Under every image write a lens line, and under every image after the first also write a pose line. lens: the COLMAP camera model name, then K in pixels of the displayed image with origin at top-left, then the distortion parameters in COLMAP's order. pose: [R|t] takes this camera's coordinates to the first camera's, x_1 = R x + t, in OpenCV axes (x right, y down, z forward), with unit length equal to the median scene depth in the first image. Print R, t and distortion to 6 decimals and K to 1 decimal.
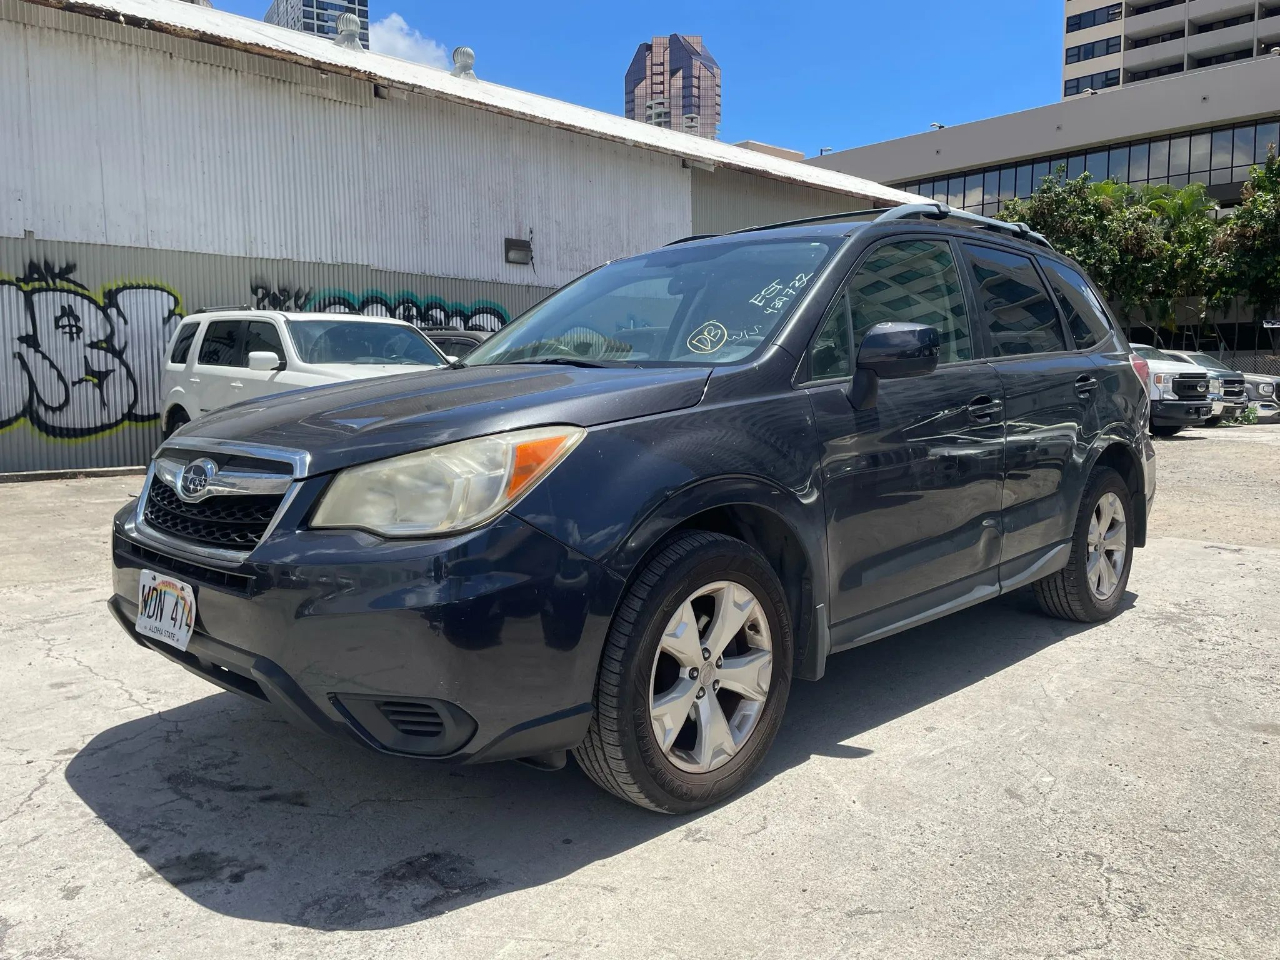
lens RADIAL K [[920.9, 0, 674.1], [0, 920.9, 466.8], [0, 0, 1]] dist [0.074748, -0.088002]
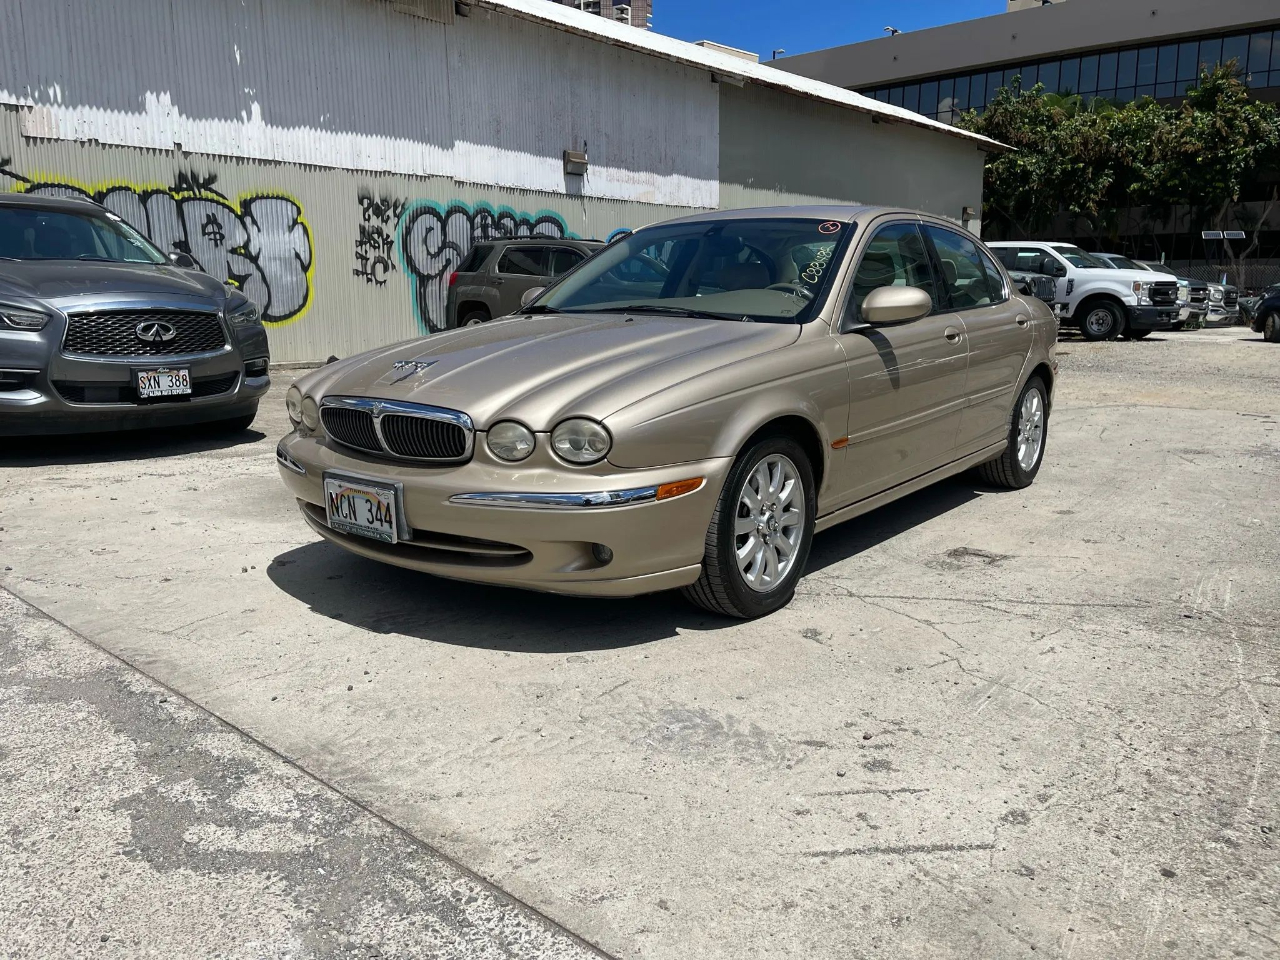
lens RADIAL K [[938.5, 0, 659.1], [0, 938.5, 458.2], [0, 0, 1]] dist [0.076843, -0.107176]
pose [[0.997066, -0.009181, 0.075996, -0.176843], [0.002536, 0.996199, 0.087071, 0.012998], [-0.076506, -0.086623, 0.993299, -0.135136]]
